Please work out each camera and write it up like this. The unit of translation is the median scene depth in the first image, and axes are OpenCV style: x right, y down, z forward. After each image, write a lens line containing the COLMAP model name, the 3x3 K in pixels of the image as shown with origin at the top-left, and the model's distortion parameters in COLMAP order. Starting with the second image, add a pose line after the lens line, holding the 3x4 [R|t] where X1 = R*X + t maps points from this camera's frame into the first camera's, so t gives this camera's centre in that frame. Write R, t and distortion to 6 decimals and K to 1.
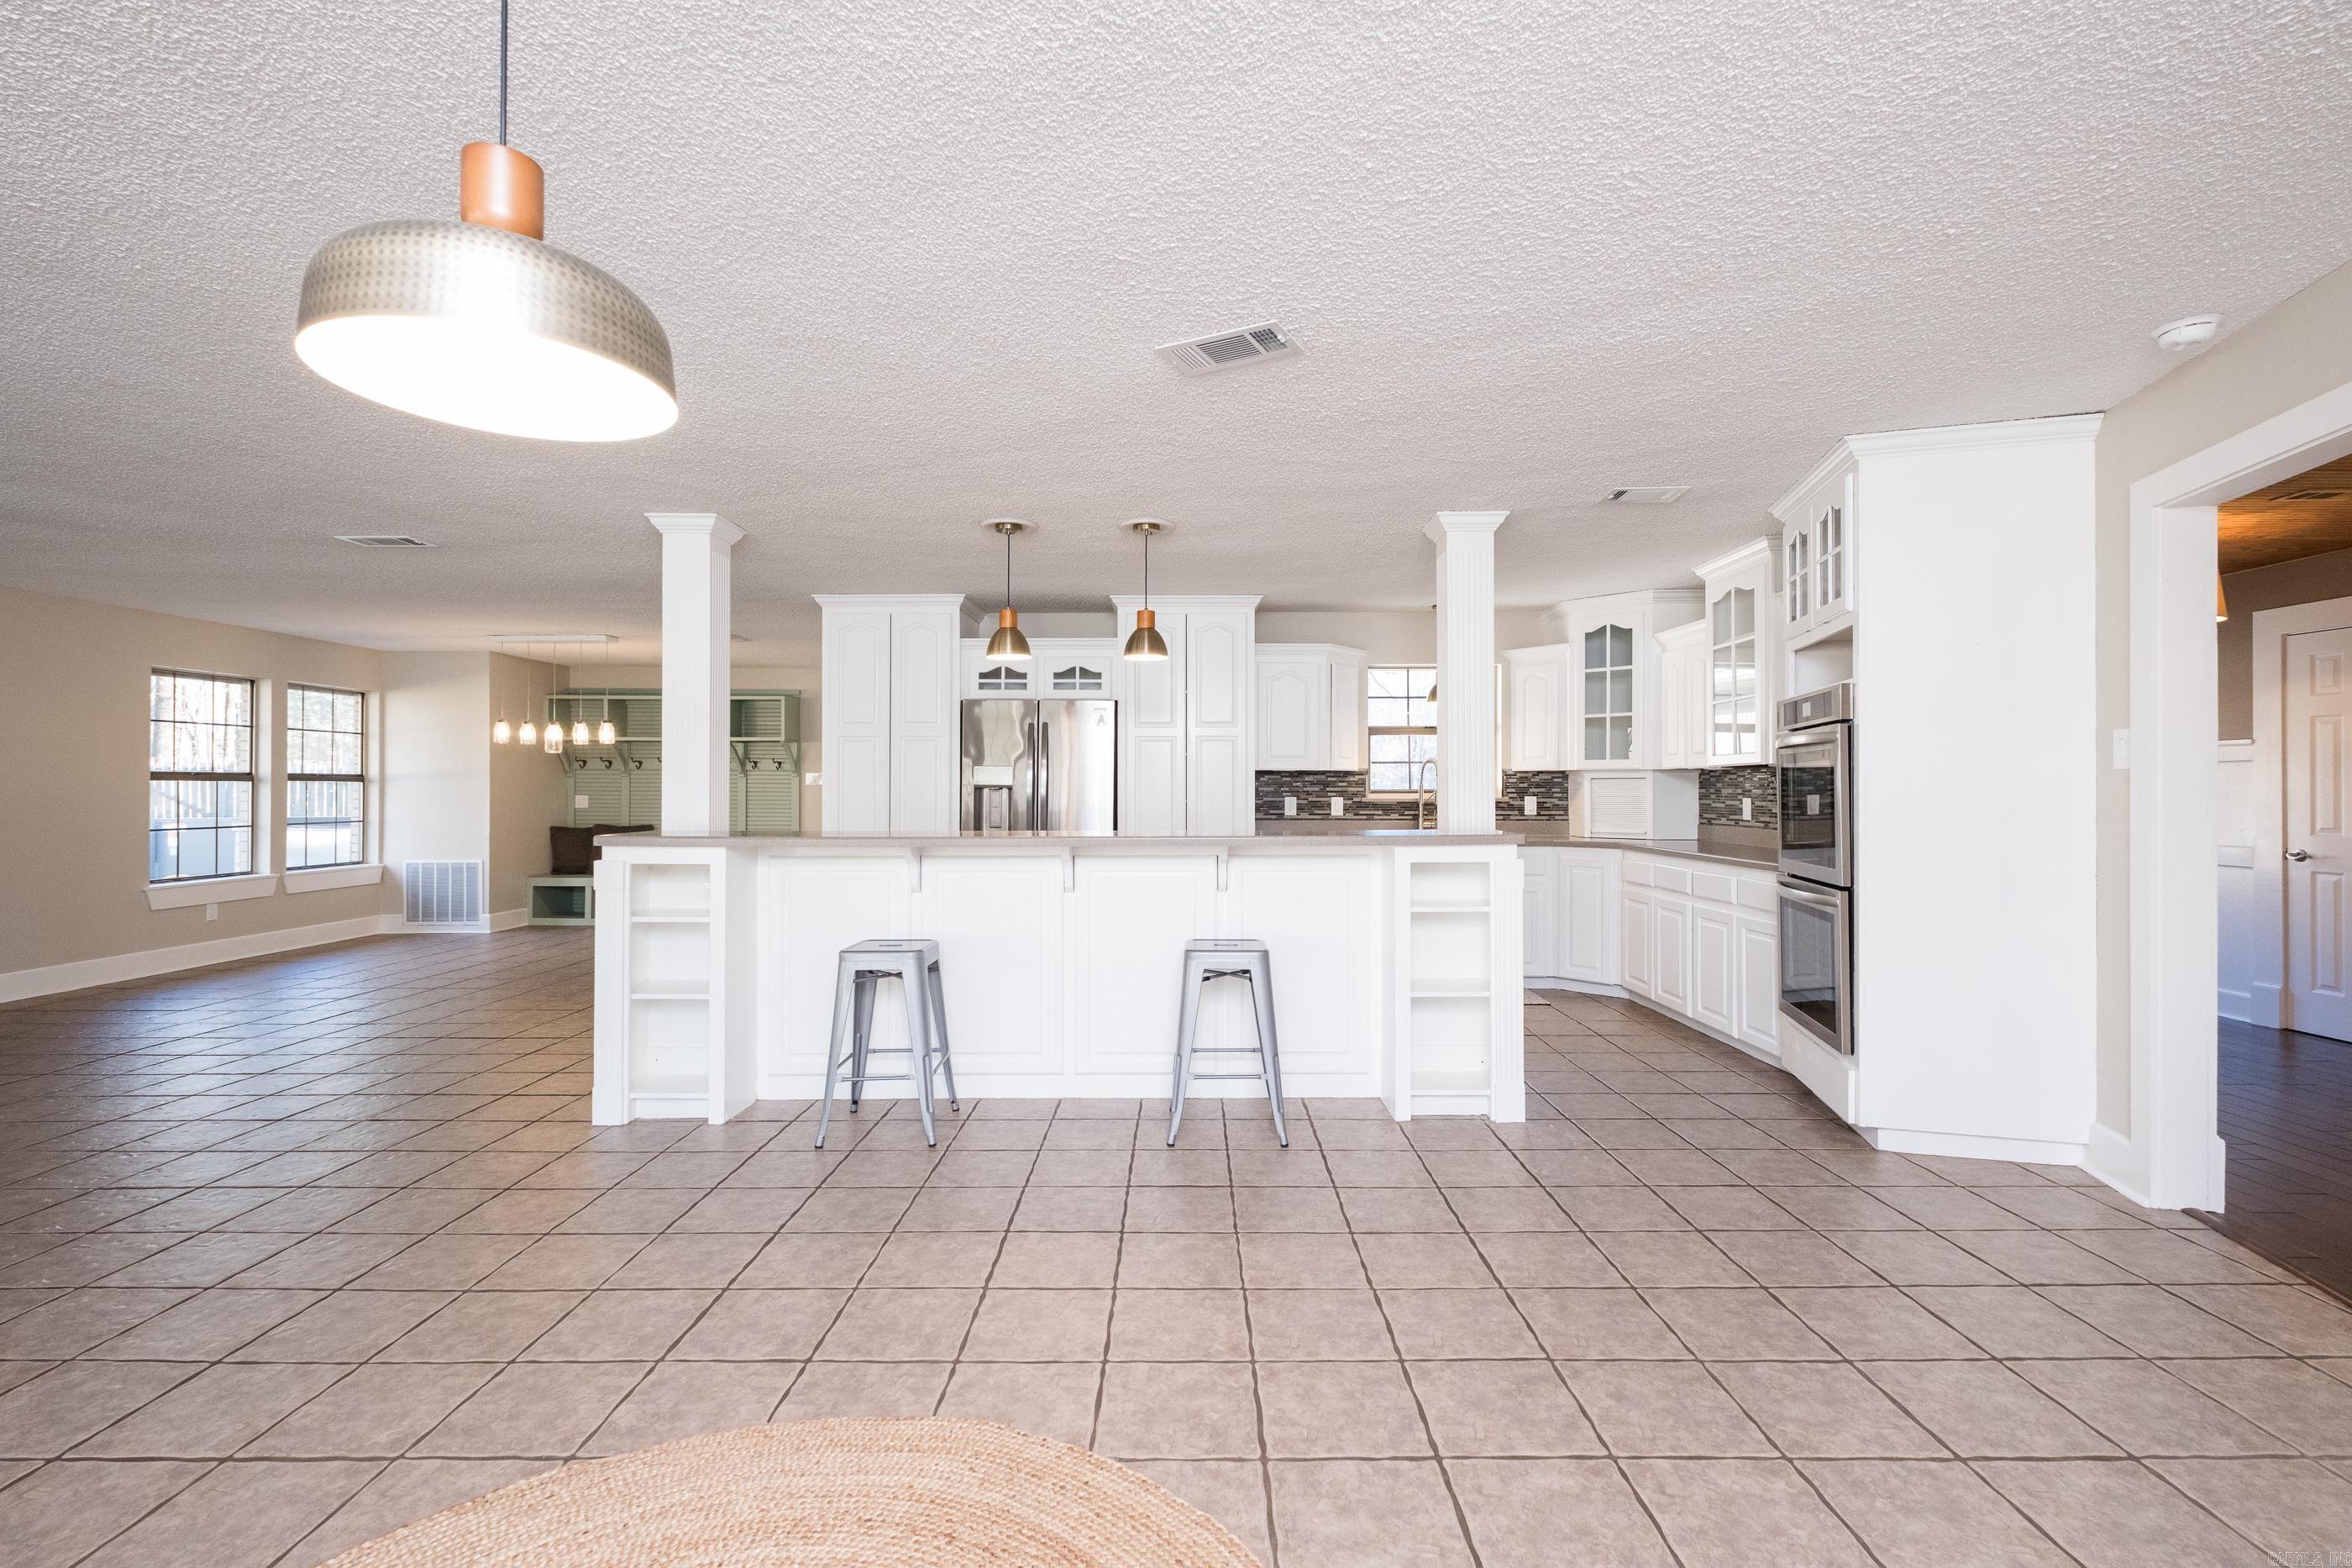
lens RADIAL K [[1029.0, 0, 1189.9], [0, 1029.0, 781.1], [0, 0, 1]] dist [0.013549, -0.006173]
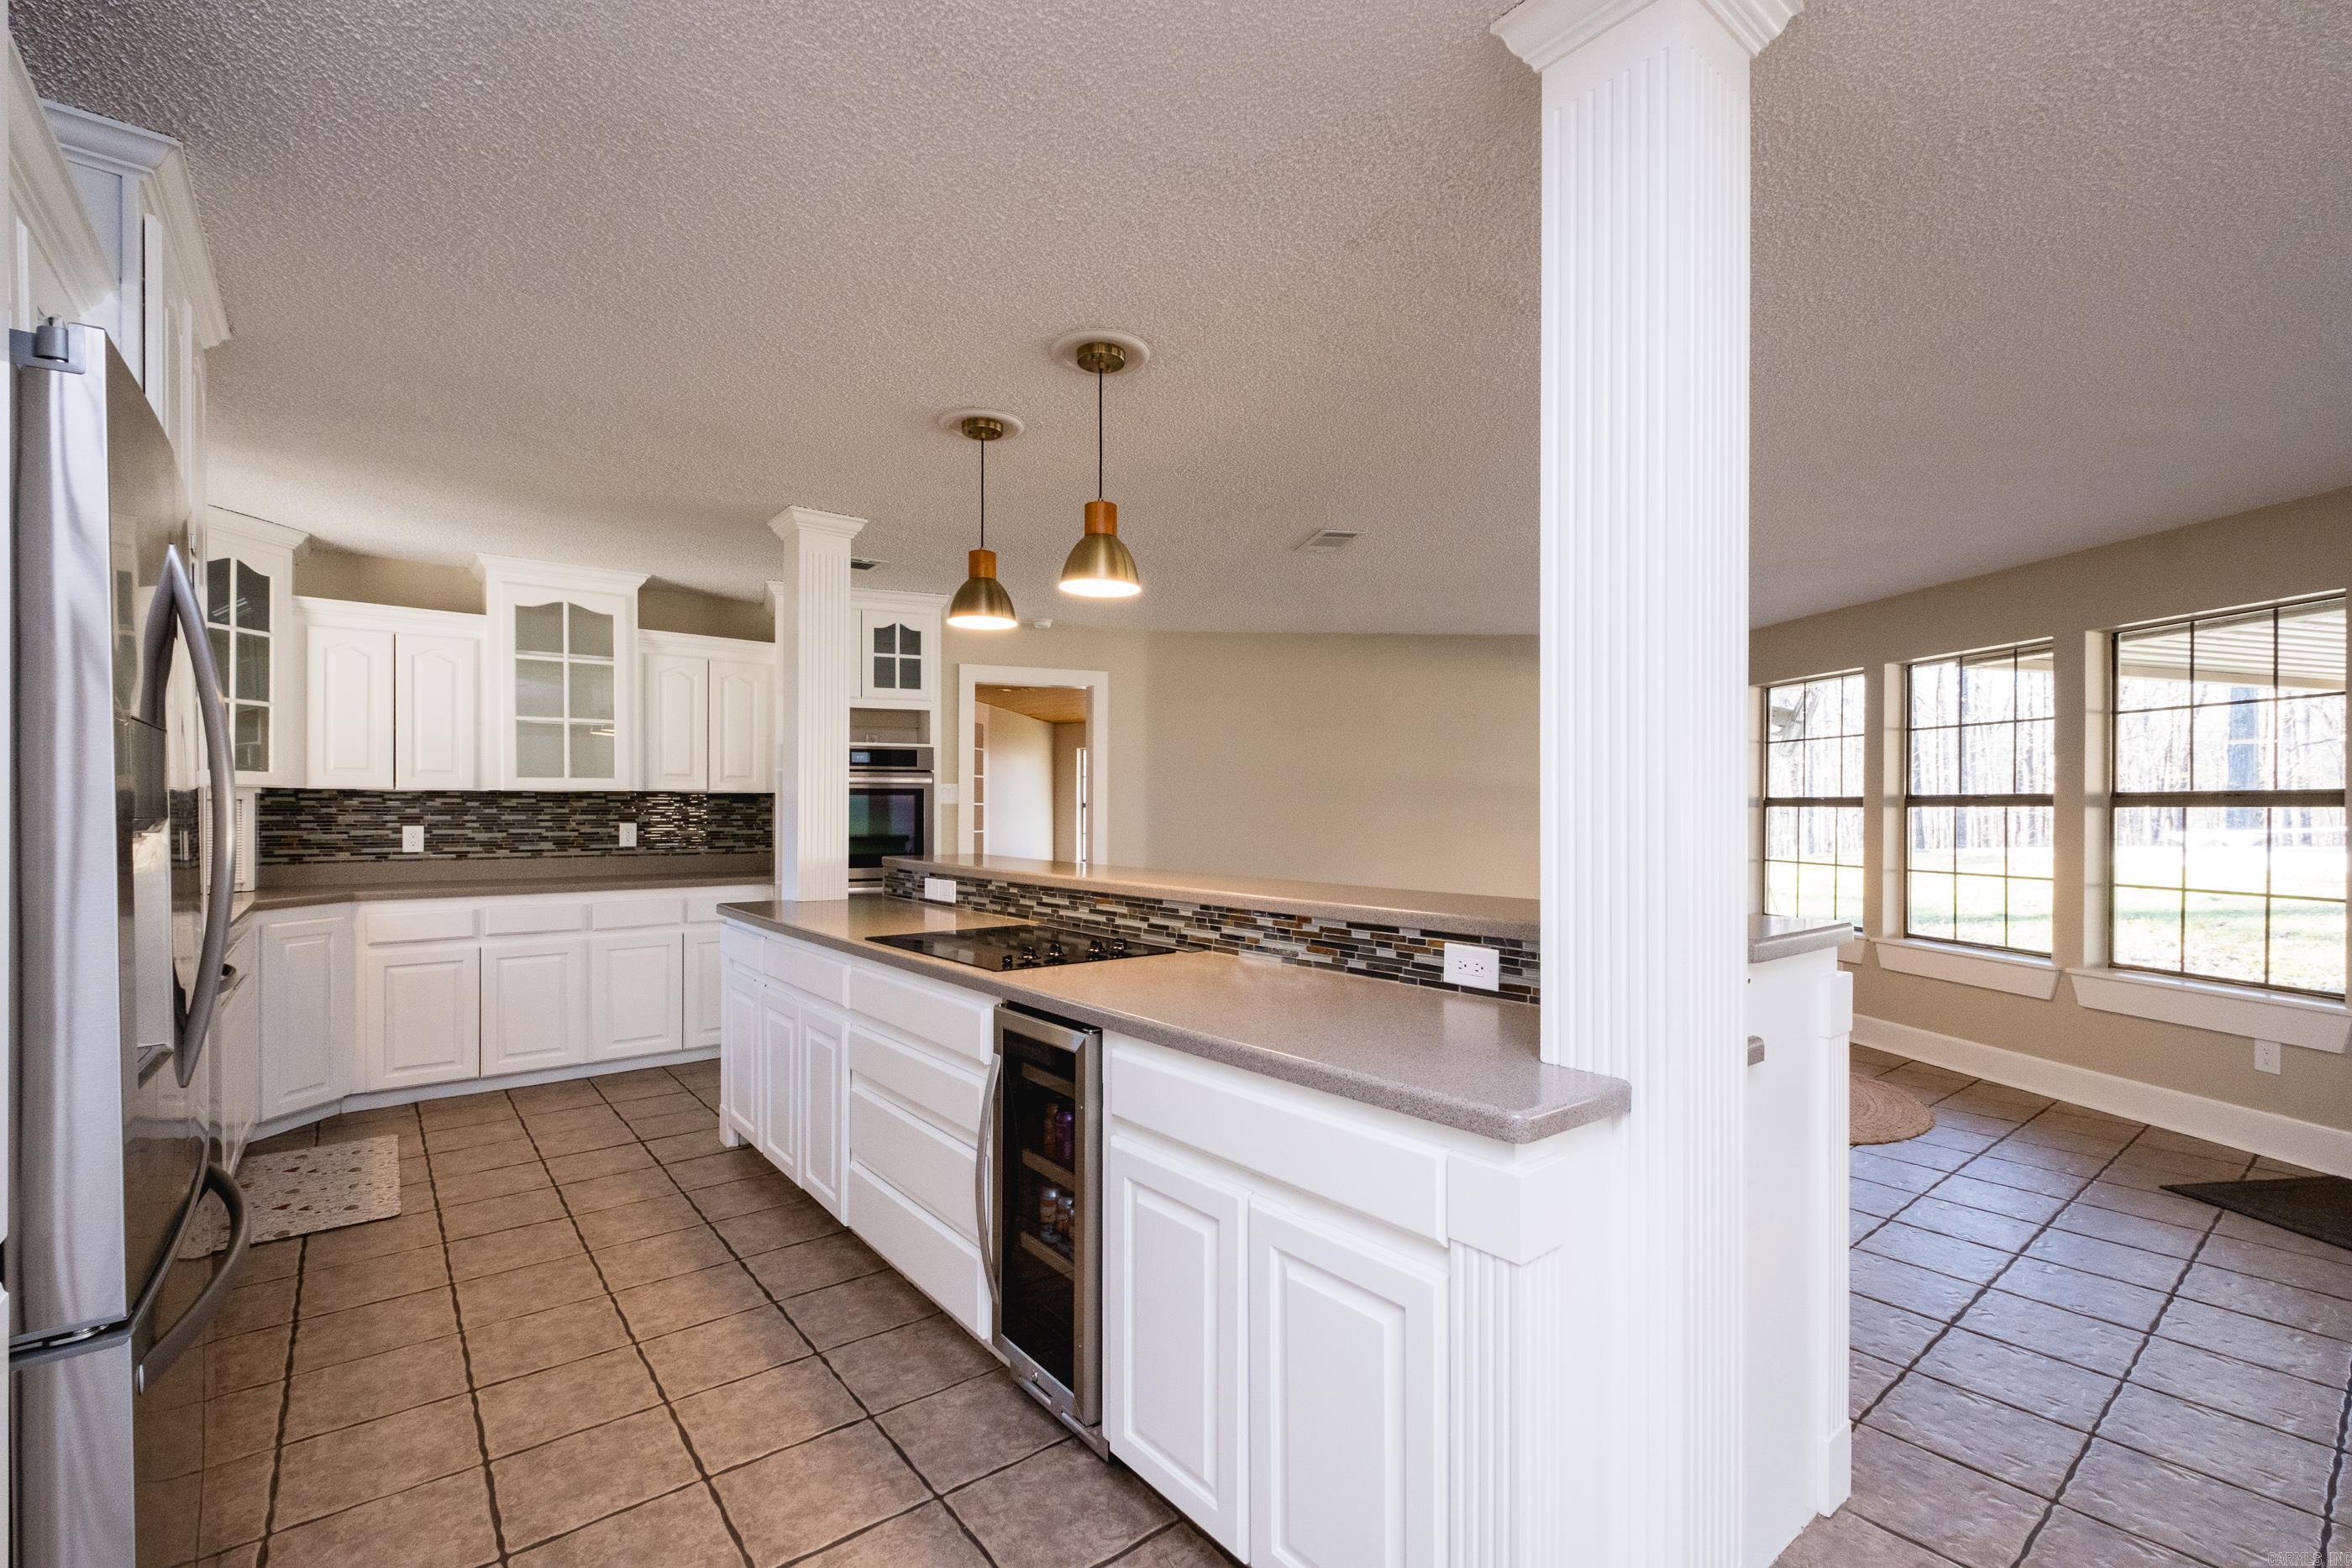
lens RADIAL K [[1029.0, 0, 1169.6], [0, 1029.0, 798.8], [0, 0, 1]] dist [0.013549, -0.006173]
pose [[-0.616251, 0.004262, 0.787538, -0.371036], [-0.008271, 0.999895, -0.011883, -0.000575], [-0.787506, -0.013837, -0.616151, 0.757594]]
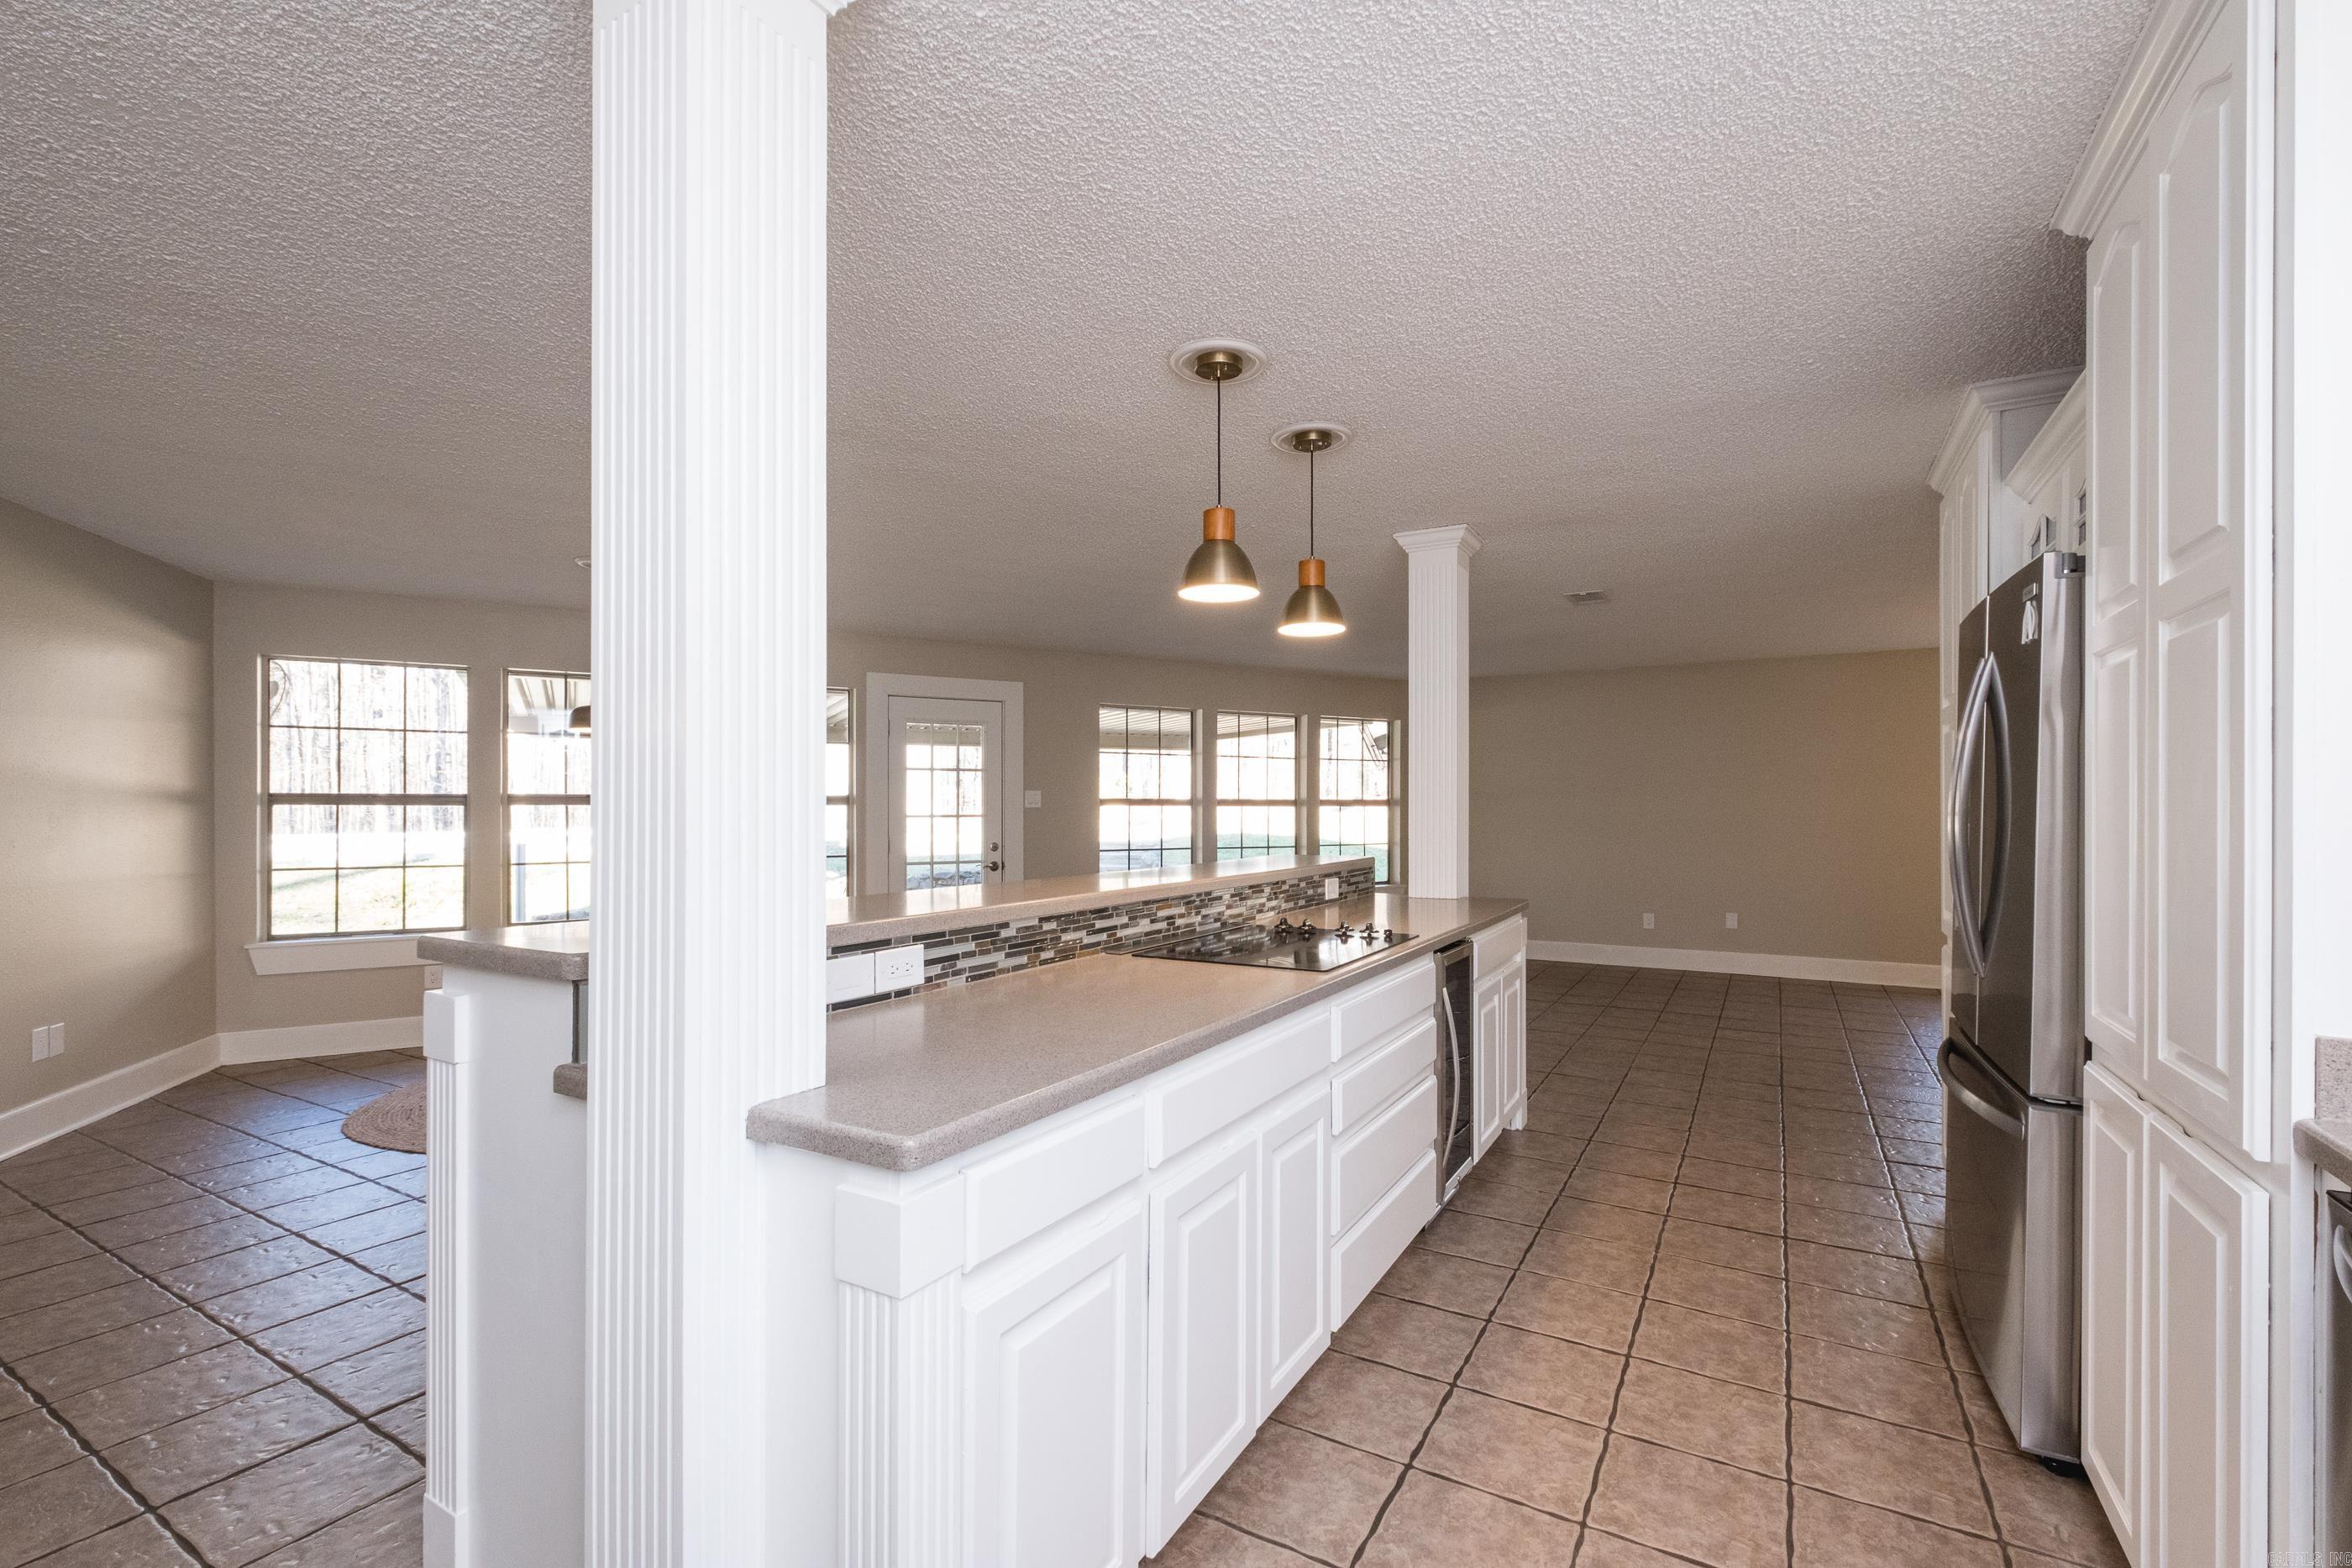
lens RADIAL K [[1029.0, 0, 1183.2], [0, 1029.0, 794.5], [0, 0, 1]] dist [0.013549, -0.006173]
pose [[-0.503615, -0.011461, -0.863852, 0.264090], [0.005416, 0.999850, -0.016423, -0.000830], [0.863911, -0.012950, -0.503477, 0.731969]]
